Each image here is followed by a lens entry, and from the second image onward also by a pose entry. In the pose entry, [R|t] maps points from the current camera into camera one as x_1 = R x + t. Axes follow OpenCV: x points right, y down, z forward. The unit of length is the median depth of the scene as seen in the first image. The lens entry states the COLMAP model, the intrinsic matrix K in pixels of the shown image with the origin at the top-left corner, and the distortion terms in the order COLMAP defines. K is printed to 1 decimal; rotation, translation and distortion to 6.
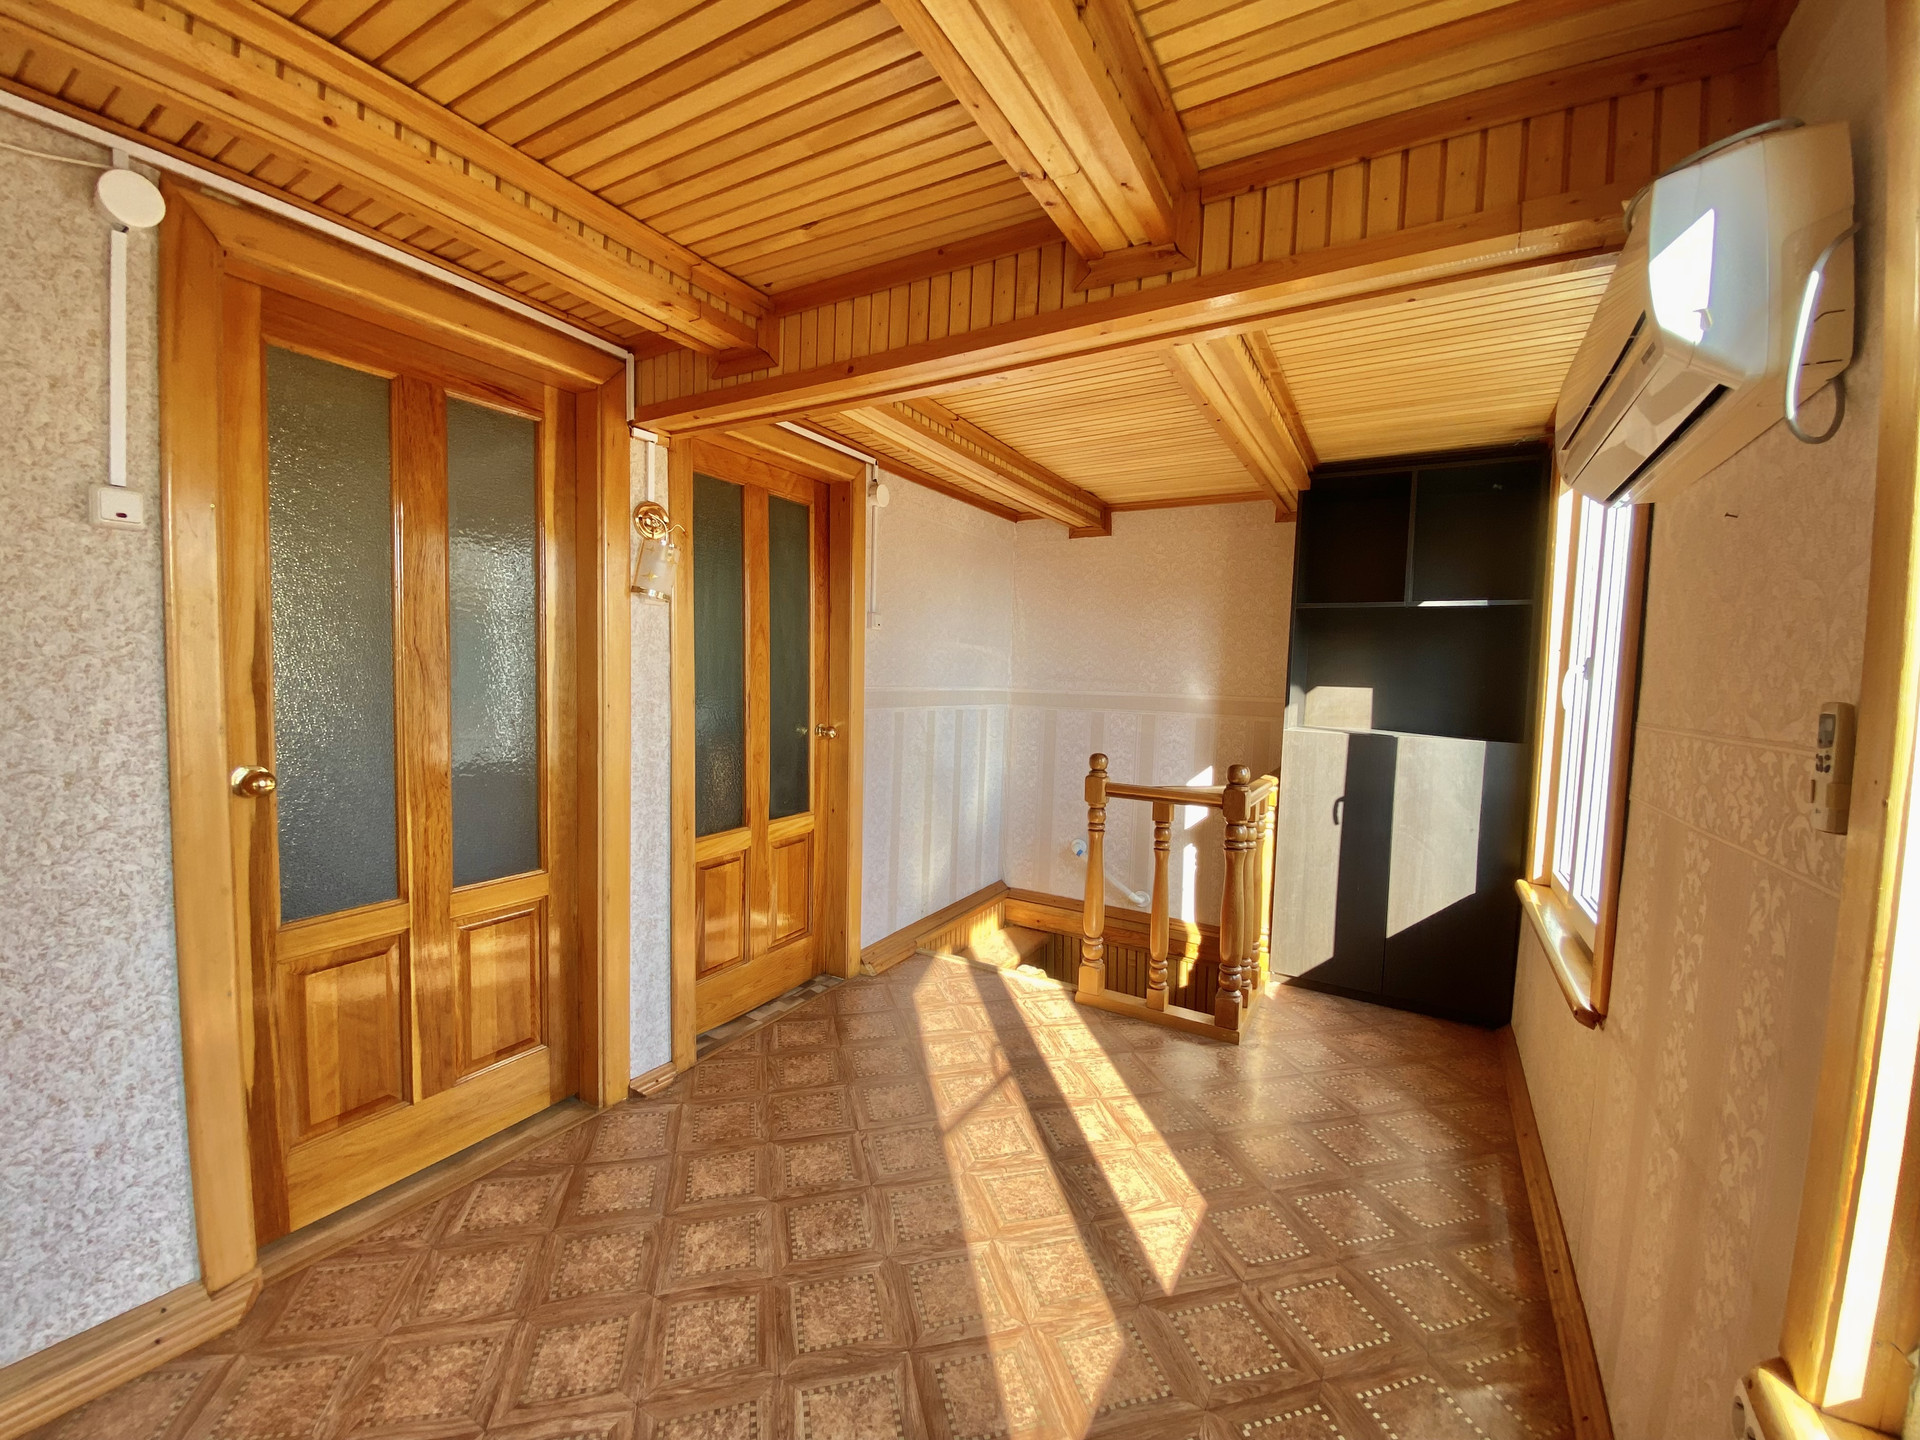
lens RADIAL K [[789.2, 0, 955.3], [0, 789.2, 713.7], [0, 0, 1]] dist [-0.003024, -0.001366]
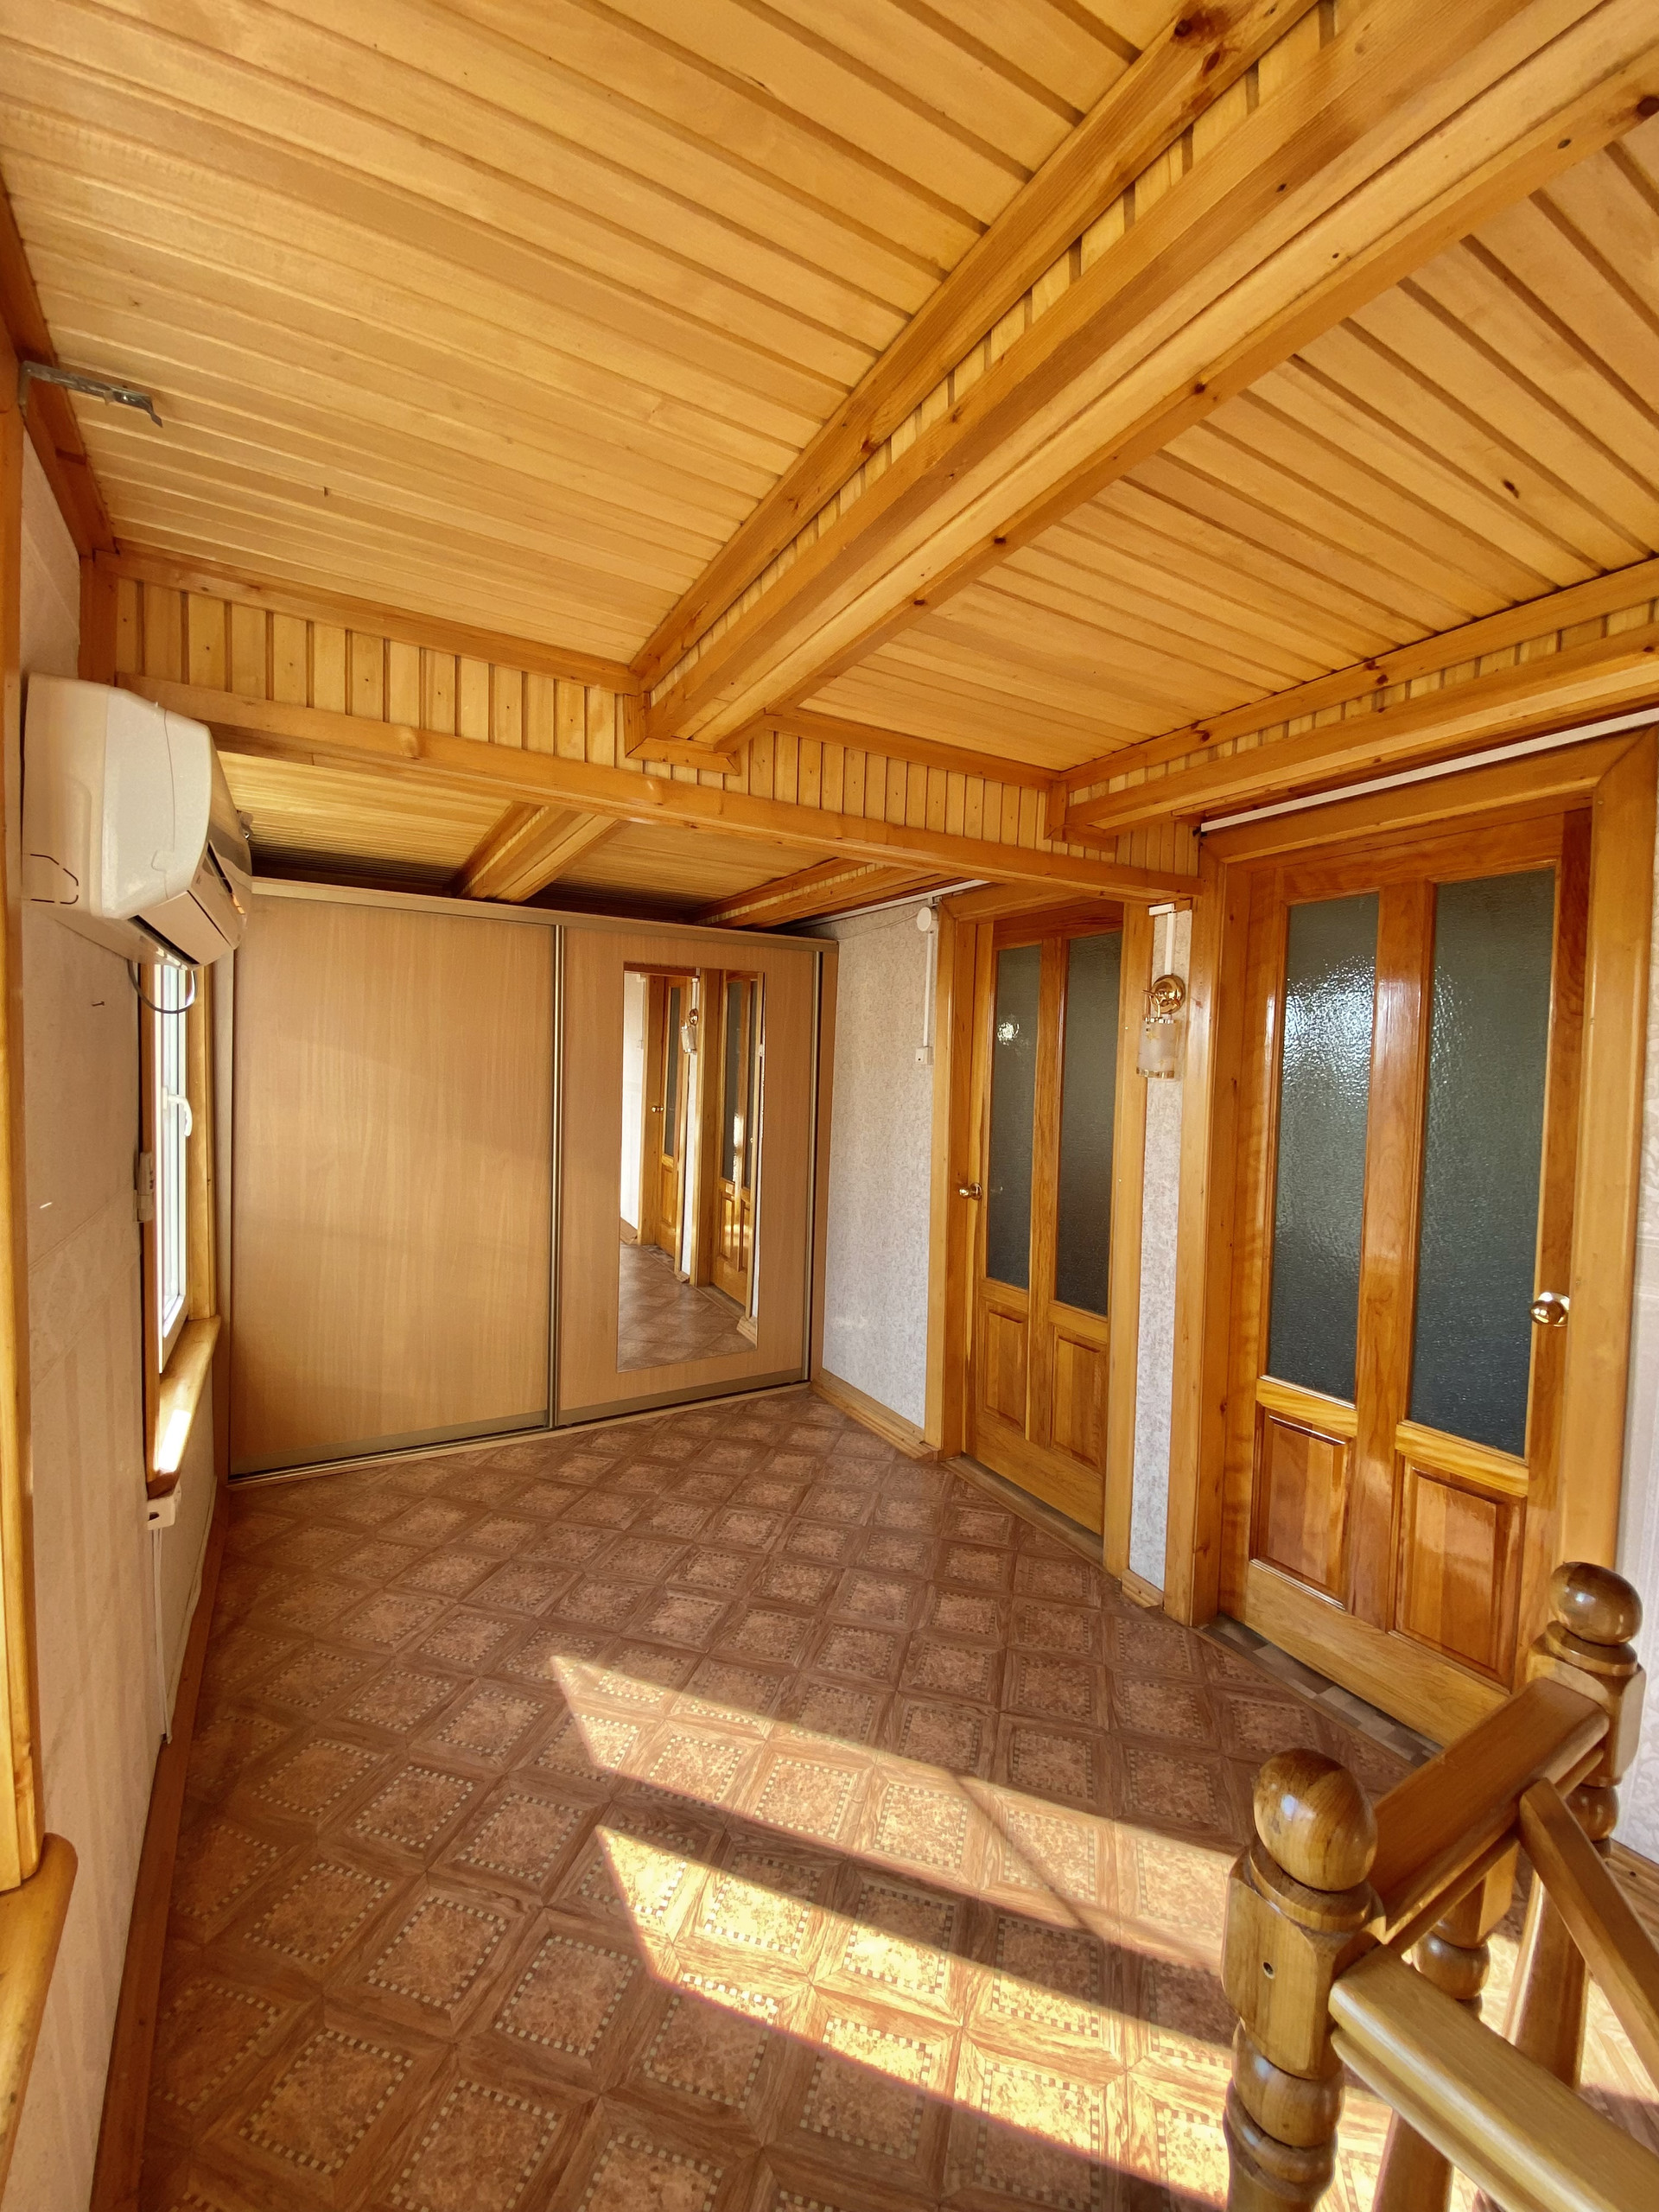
lens RADIAL K [[909.3, 0, 826.6], [0, 909.3, 1107.8], [0, 0, 1]] dist [-0.003024, -0.001366]
pose [[-0.492771, 0.002193, -0.870156, 0.880235], [-0.092242, 0.994231, 0.054743, -0.149567], [0.865256, 0.107240, -0.489726, 1.380967]]
